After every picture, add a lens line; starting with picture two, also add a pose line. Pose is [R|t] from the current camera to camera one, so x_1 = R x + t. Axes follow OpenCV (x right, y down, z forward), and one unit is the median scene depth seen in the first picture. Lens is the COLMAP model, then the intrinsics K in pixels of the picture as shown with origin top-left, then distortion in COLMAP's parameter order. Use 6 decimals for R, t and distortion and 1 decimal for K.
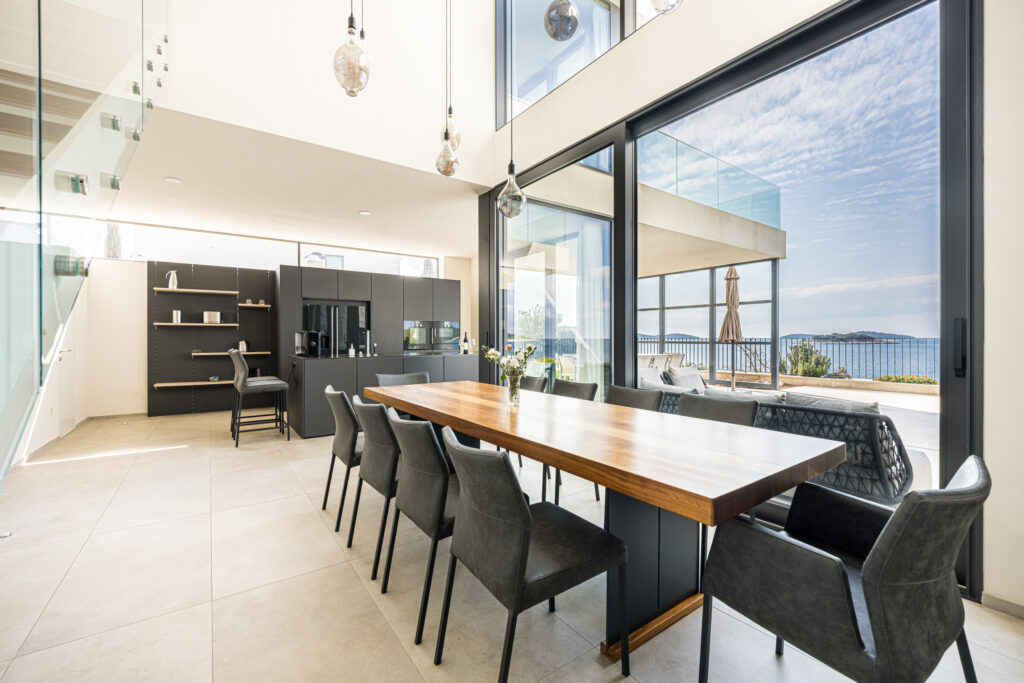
lens RADIAL K [[424.3, 0, 515.1], [0, 424.3, 336.5], [0, 0, 1]] dist [0.004400, 0.000149]
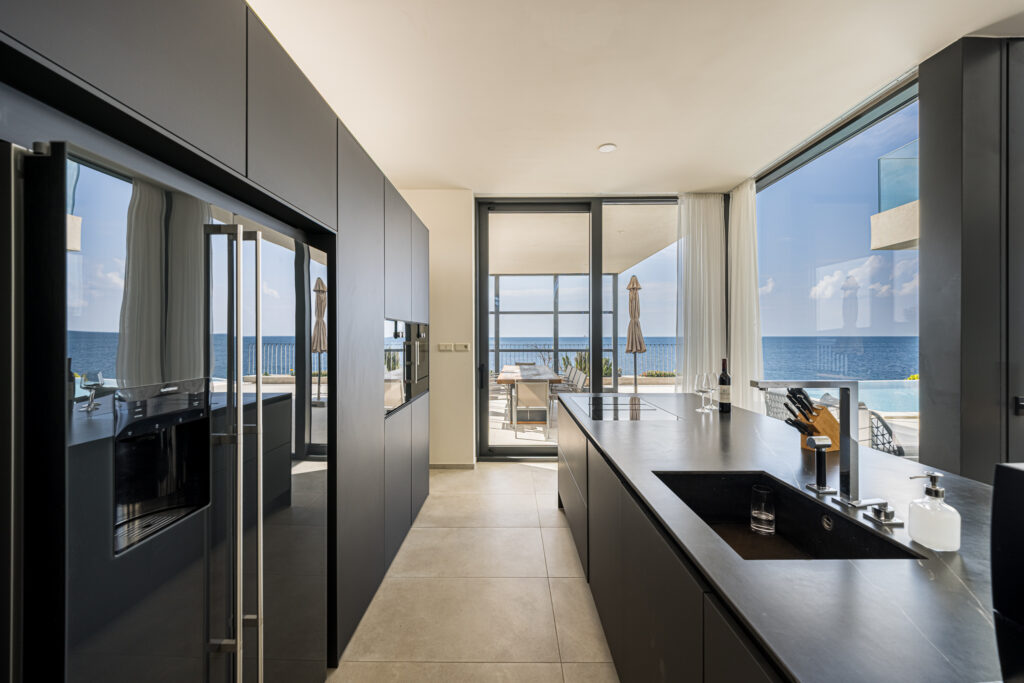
lens RADIAL K [[389.1, 0, 505.9], [0, 389.1, 342.7], [0, 0, 1]] dist [-0.002557, -0.000614]
pose [[0.600183, -0.013776, 0.799744, -0.527833], [-0.001213, 0.999835, 0.018133, -0.032500], [-0.799862, -0.011853, 0.600067, 0.889556]]
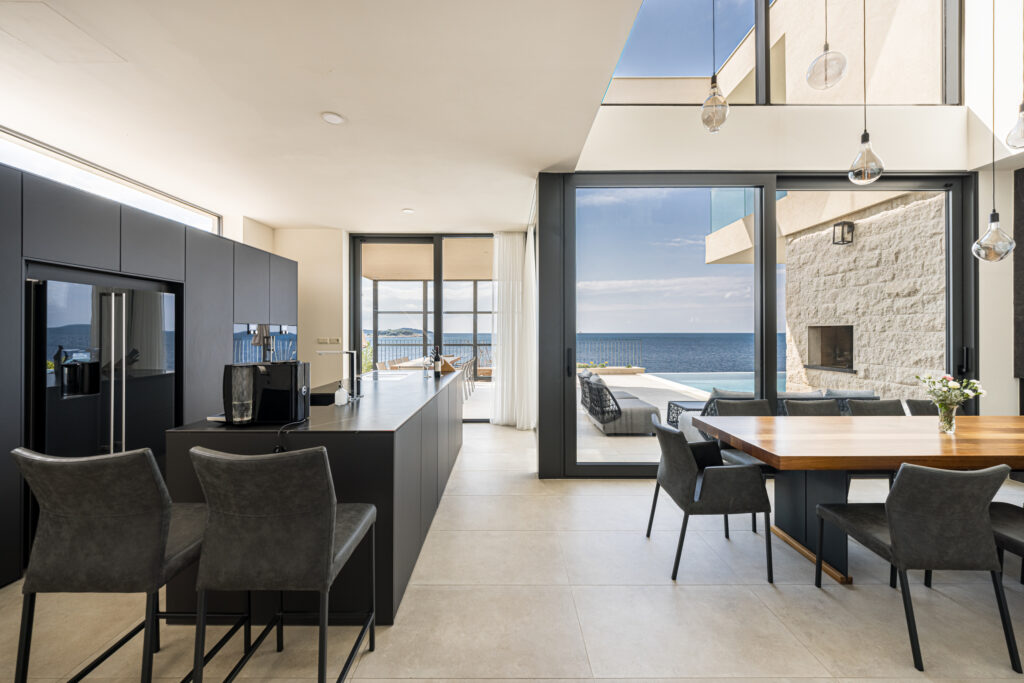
lens RADIAL K [[389.1, 0, 506.3], [0, 389.1, 332.2], [0, 0, 1]] dist [-0.002557, -0.000614]
pose [[0.579583, -0.000064, 0.814913, -0.558209], [-0.001132, 0.999999, 0.000884, -0.034844], [-0.814913, -0.001435, 0.579582, 0.518240]]
